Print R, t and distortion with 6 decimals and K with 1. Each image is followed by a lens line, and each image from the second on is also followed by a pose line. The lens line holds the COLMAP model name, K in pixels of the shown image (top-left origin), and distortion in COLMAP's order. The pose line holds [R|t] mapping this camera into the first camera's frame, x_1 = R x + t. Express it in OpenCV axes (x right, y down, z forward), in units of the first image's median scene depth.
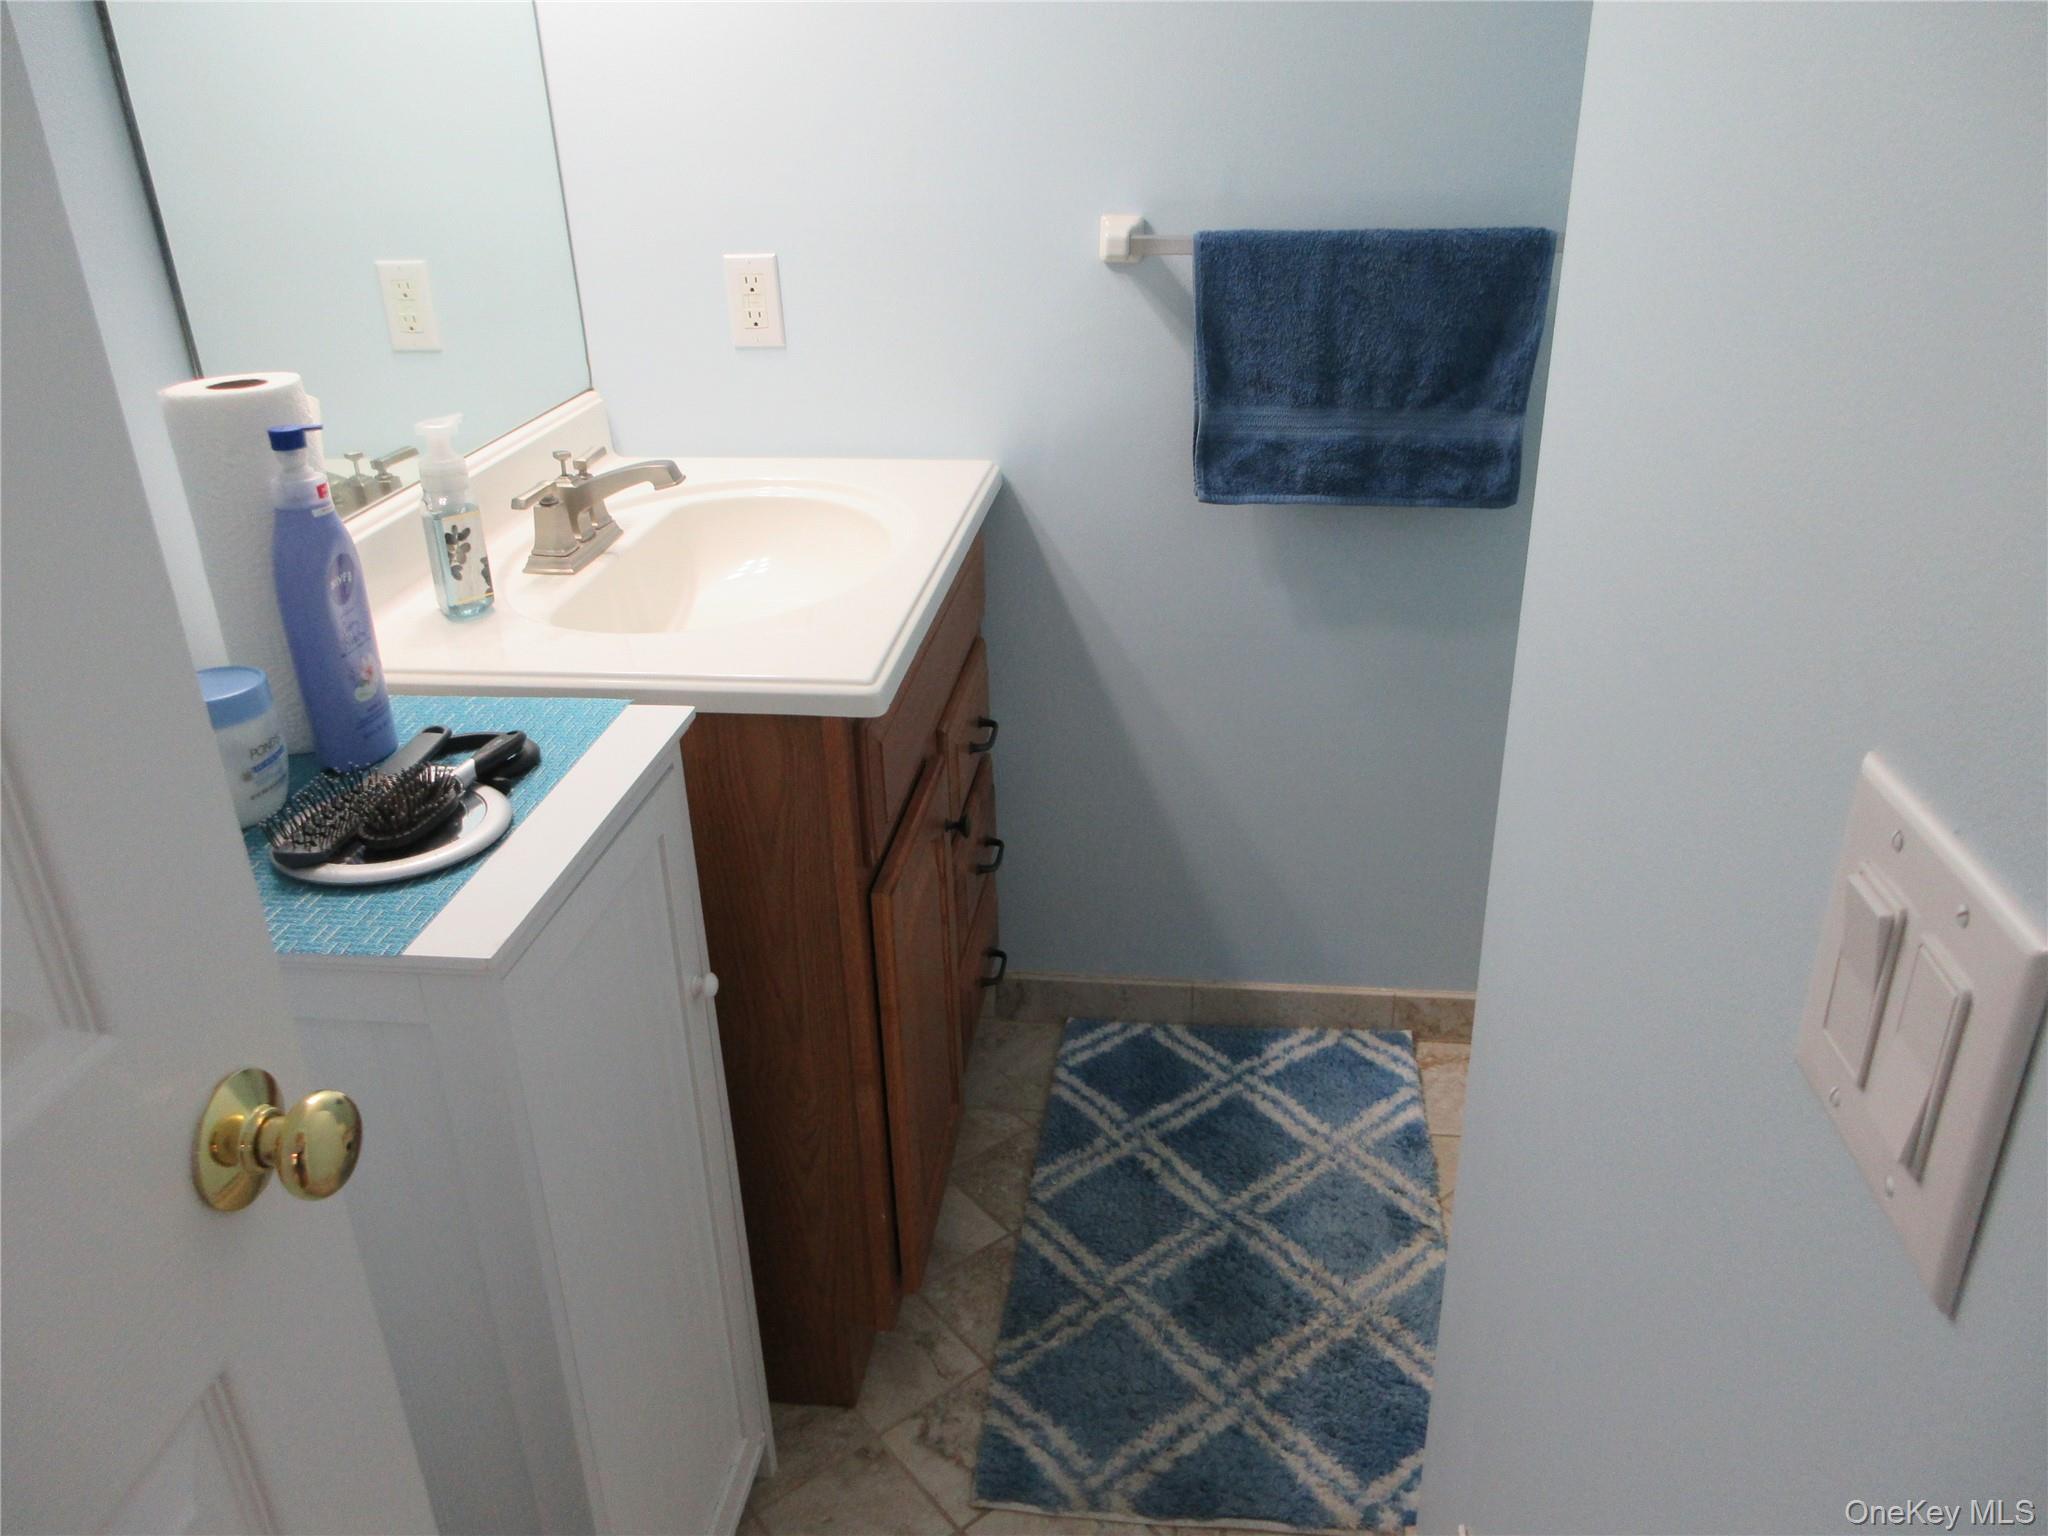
lens RADIAL K [[1525.5, 0, 1016.0], [0, 1525.5, 772.6], [0, 0, 1]] dist [-0.002908, 0.001099]
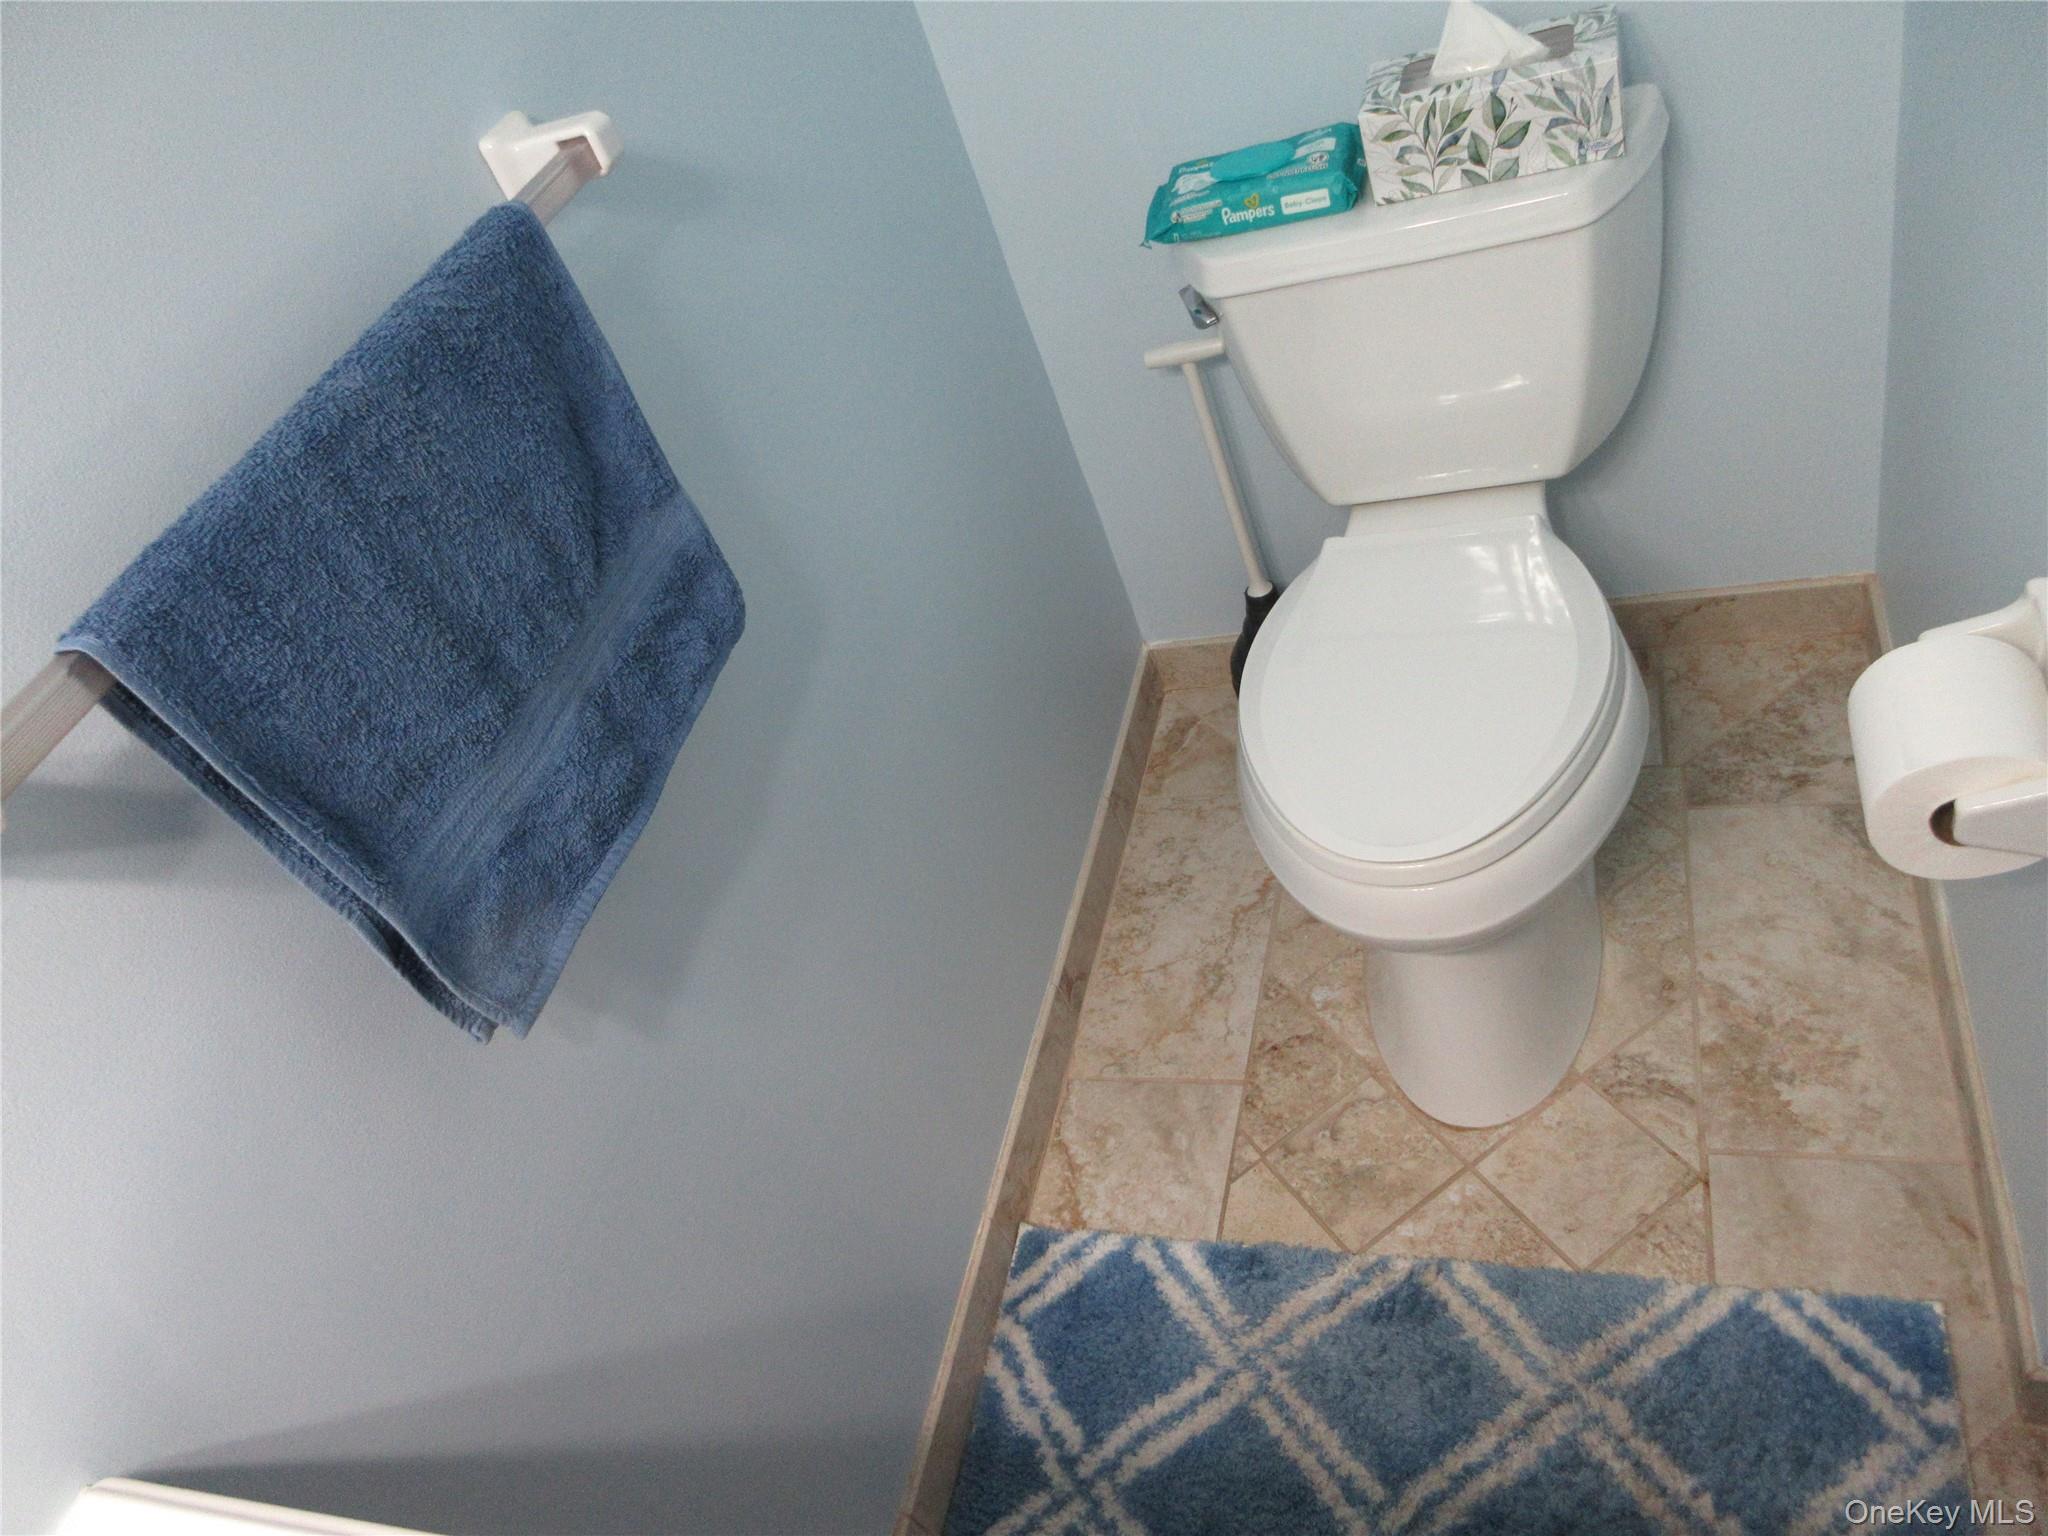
lens RADIAL K [[1525.5, 0, 1027.4], [0, 1525.5, 773.9], [0, 0, 1]] dist [-0.002908, 0.001099]
pose [[0.128164, -0.687187, 0.715086, -0.132296], [0.688671, 0.580515, 0.434437, -0.318704], [-0.713657, 0.436780, 0.547647, 0.612249]]
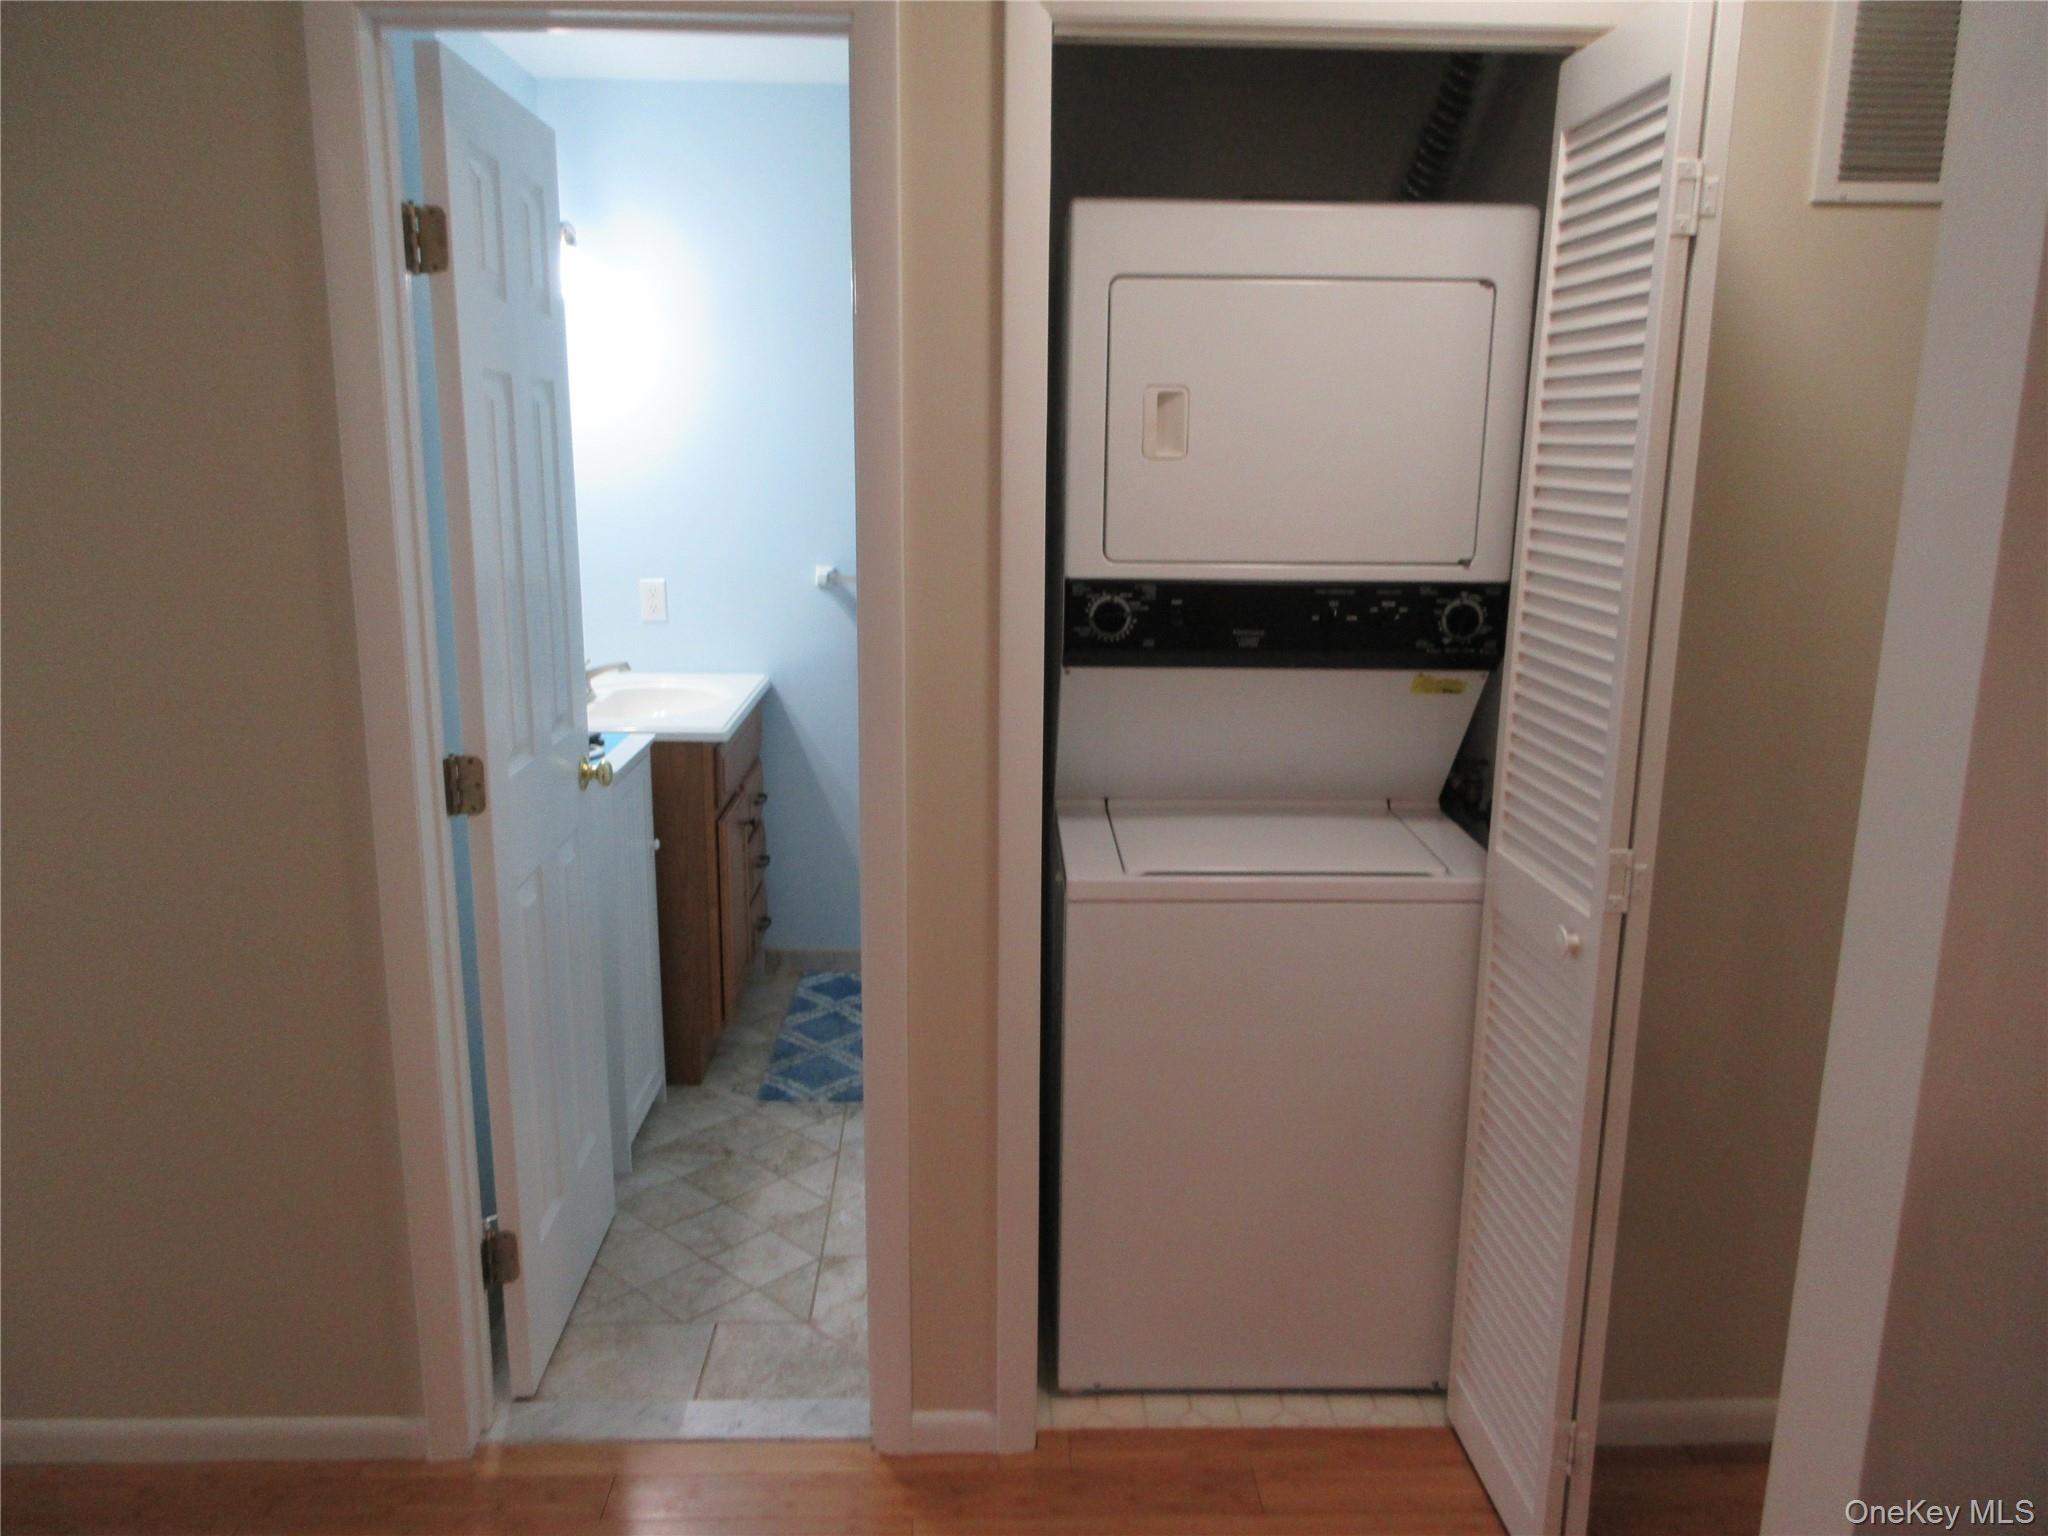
lens RADIAL K [[1525.5, 0, 1030.0], [0, 1525.5, 773.0], [0, 0, 1]] dist [-0.002908, 0.001099]
pose [[0.985817, 0.003858, 0.167781, -0.009235], [0.033841, 0.974629, -0.221252, 0.435779], [-0.164378, 0.223792, 0.960675, -1.133838]]
